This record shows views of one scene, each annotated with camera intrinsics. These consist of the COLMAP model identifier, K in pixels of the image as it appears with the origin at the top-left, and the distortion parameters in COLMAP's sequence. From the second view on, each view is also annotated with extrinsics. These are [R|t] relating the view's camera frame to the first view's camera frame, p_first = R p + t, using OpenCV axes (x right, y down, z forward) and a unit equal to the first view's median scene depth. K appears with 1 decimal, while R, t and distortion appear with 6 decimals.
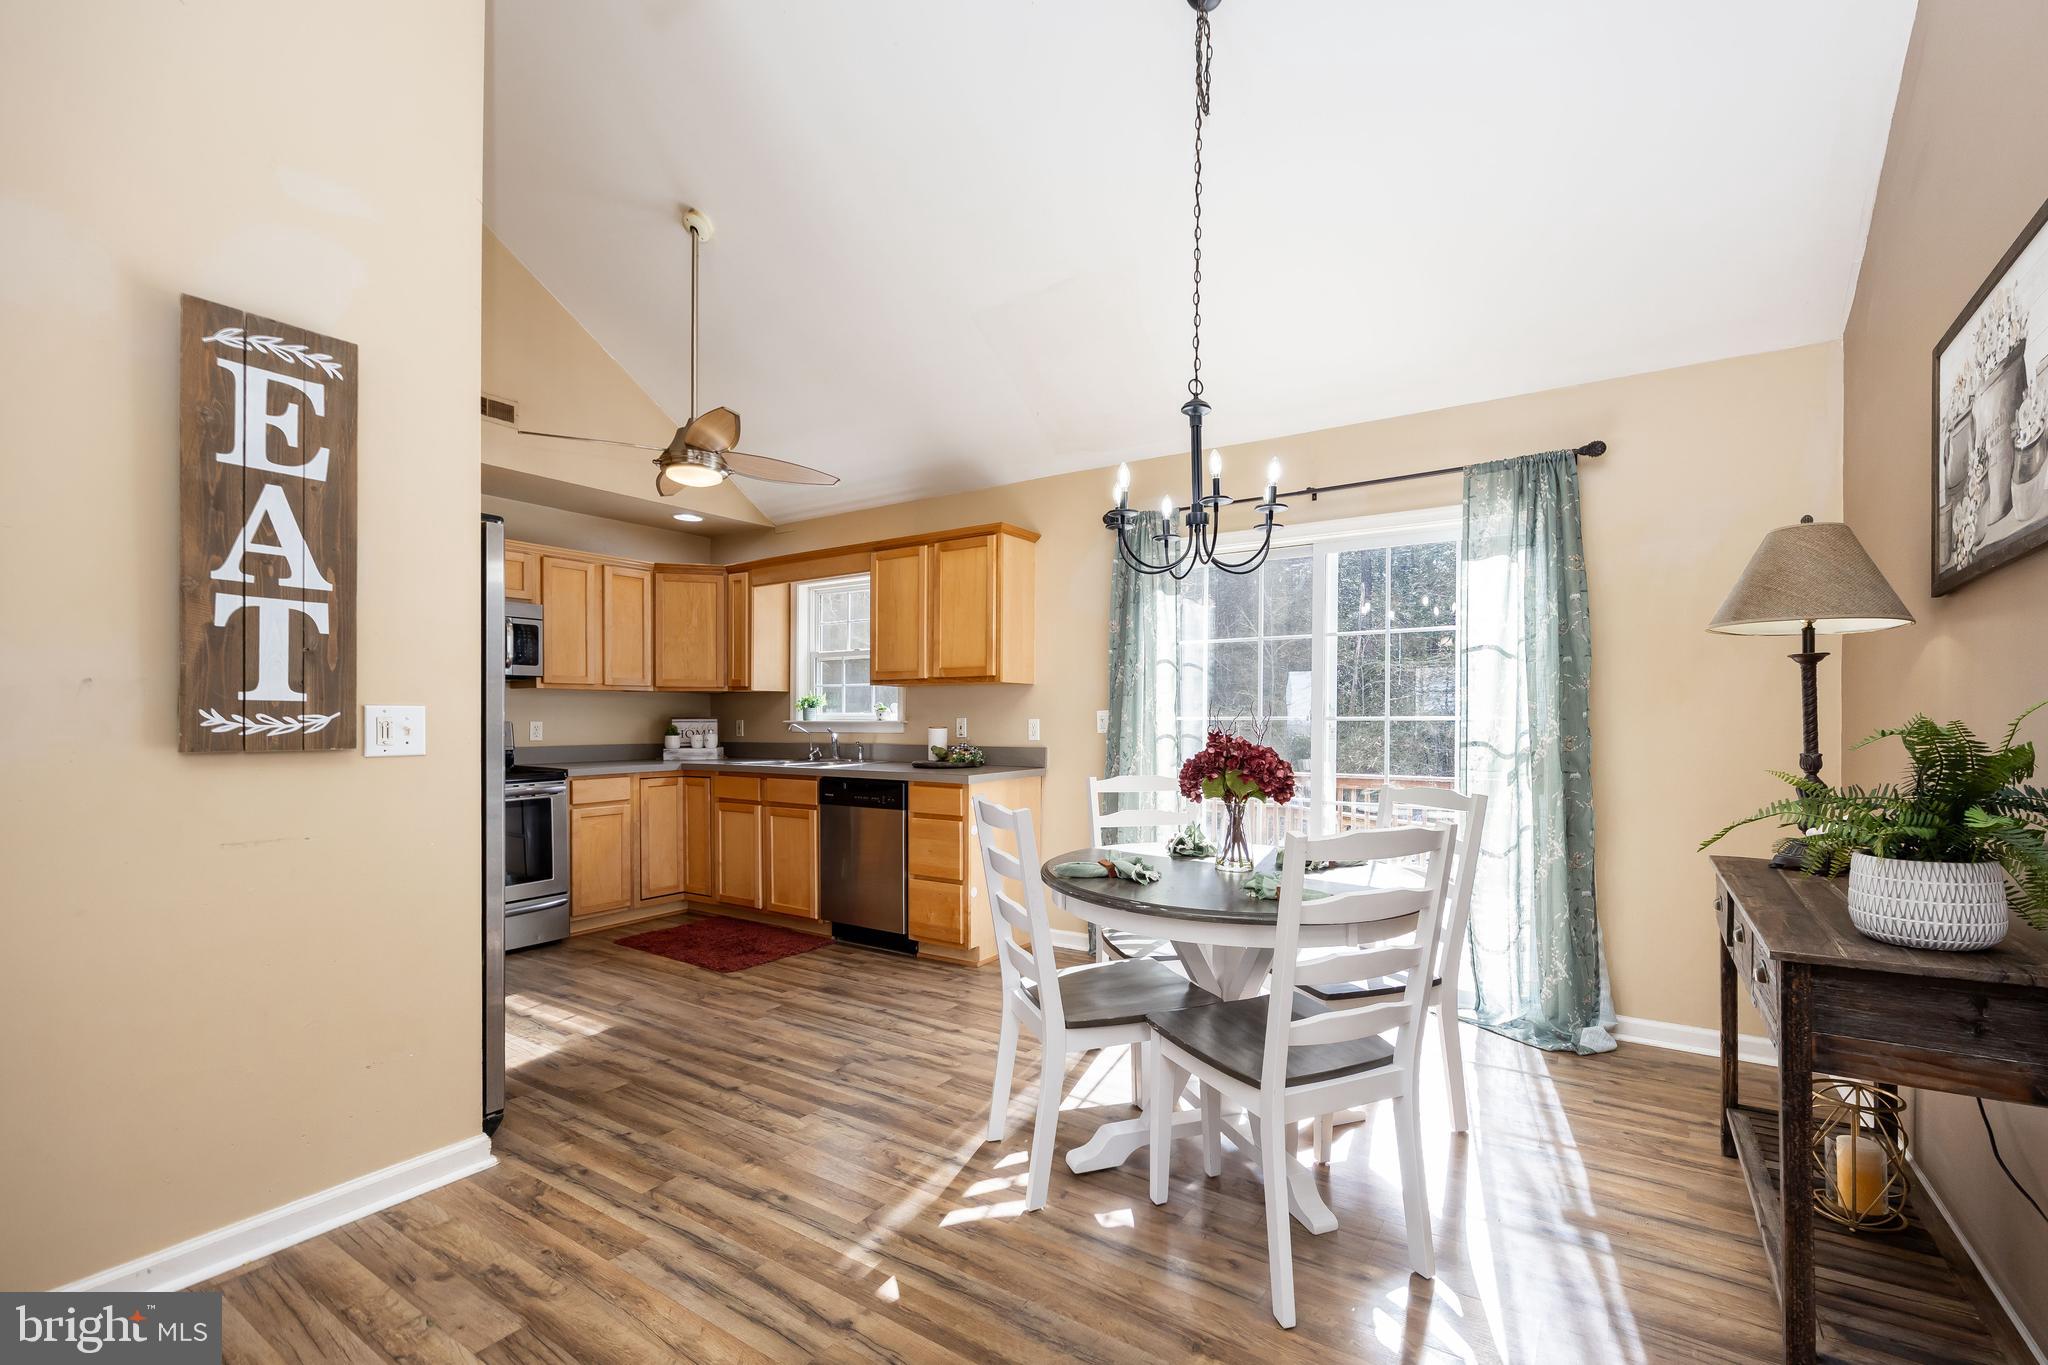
lens RADIAL K [[846.9, 0, 1095.0], [0, 846.9, 736.5], [0, 0, 1]] dist [0.001621, -0.000033]
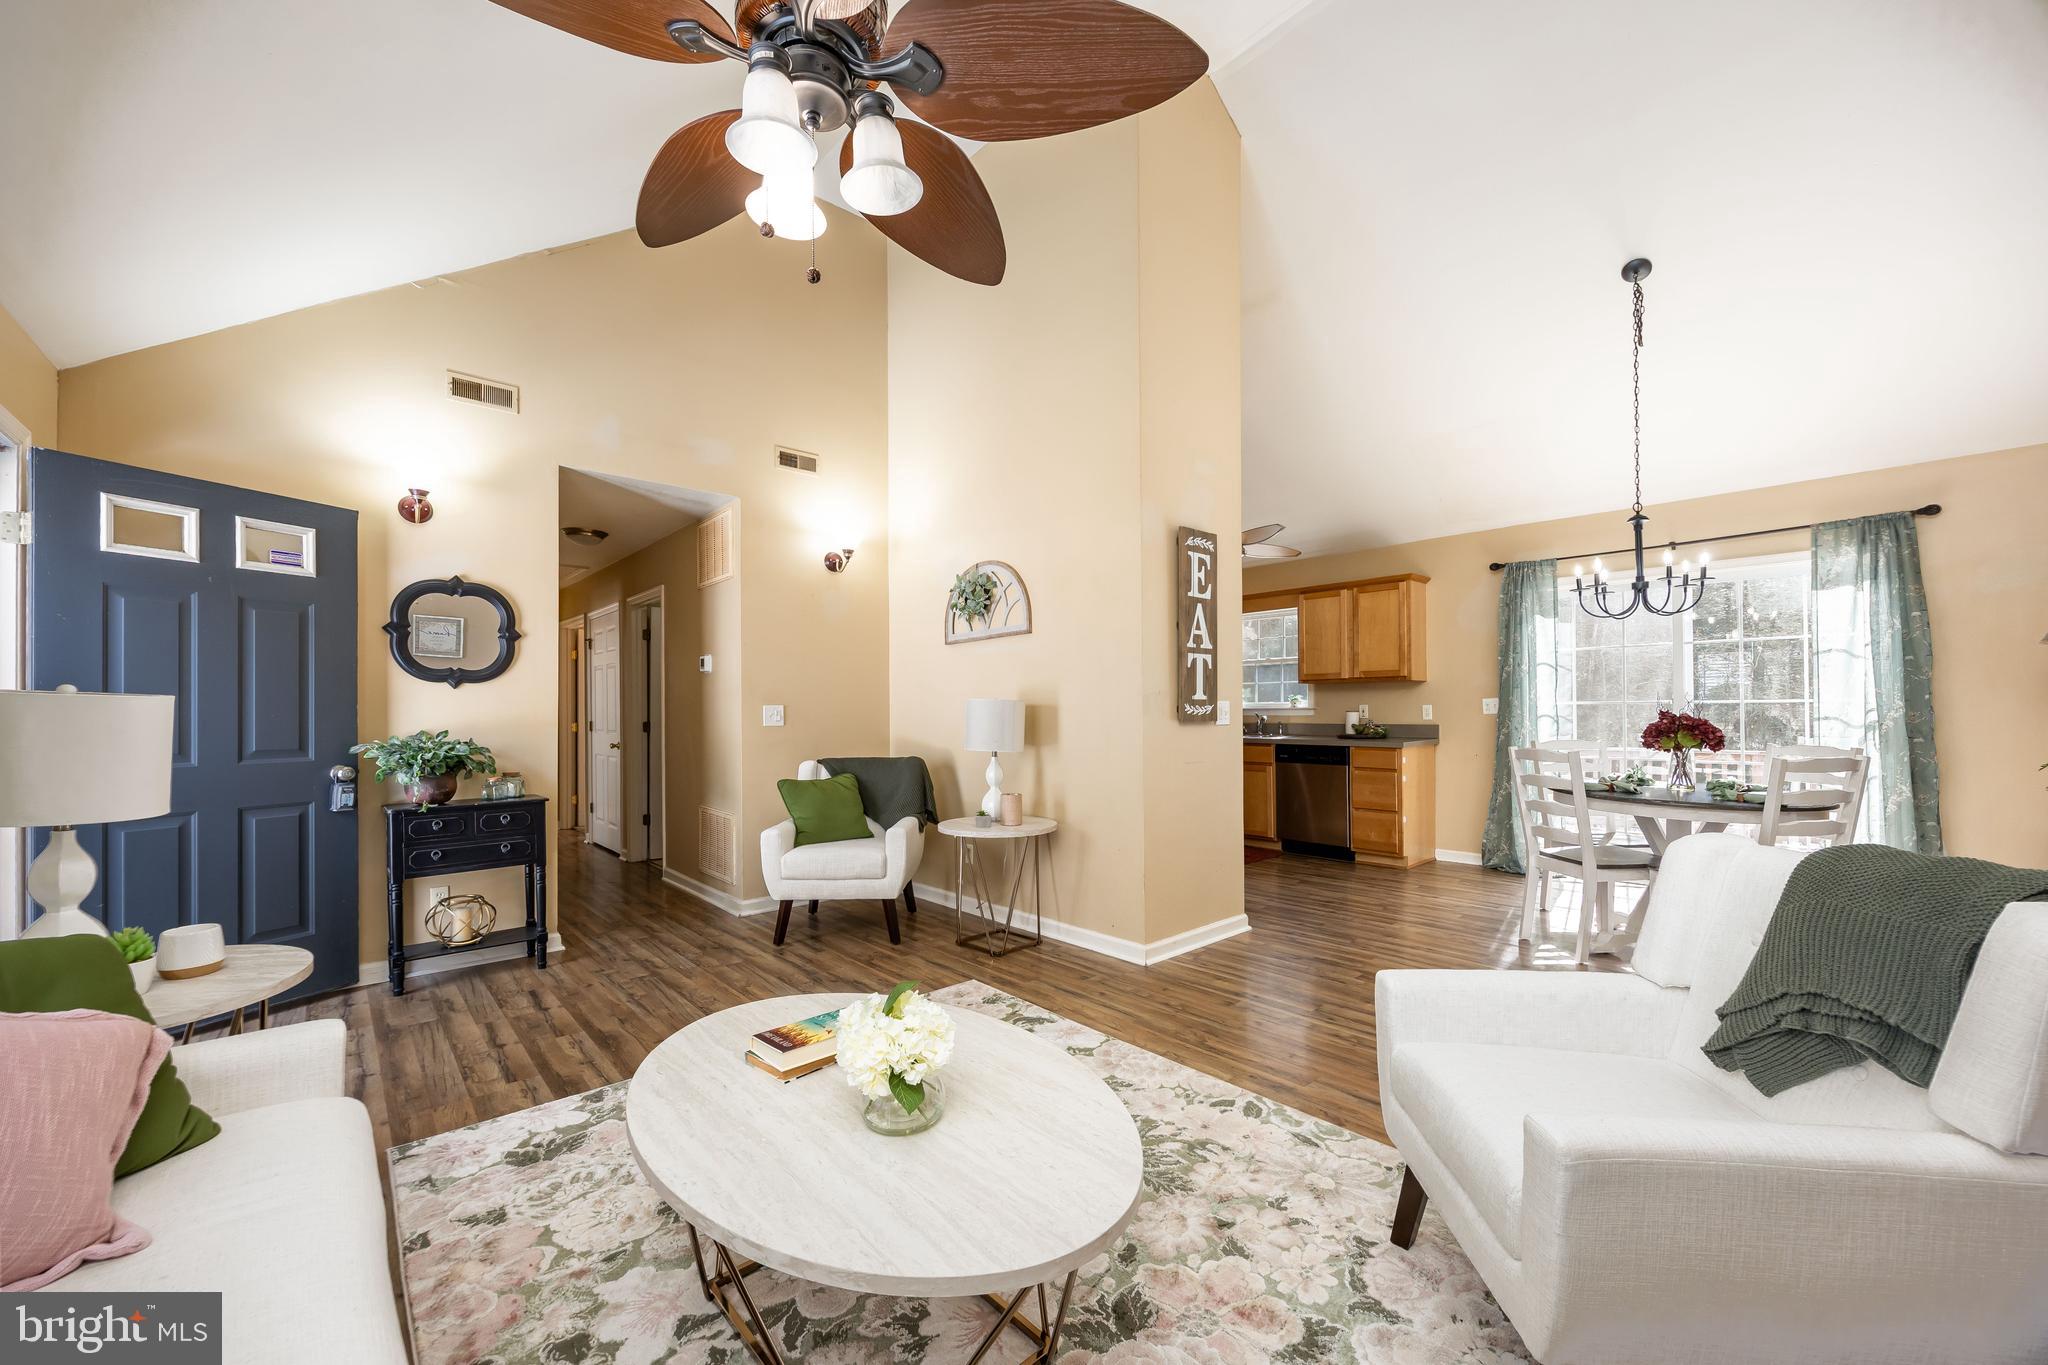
lens RADIAL K [[789.9, 0, 1021.3], [0, 789.9, 708.8], [0, 0, 1]] dist [-0.001679, -0.000478]
pose [[0.960197, -0.010224, -0.279136, -0.506694], [0.004938, 0.999795, -0.019636, 0.012841], [0.279279, 0.017476, 0.960051, -0.684492]]
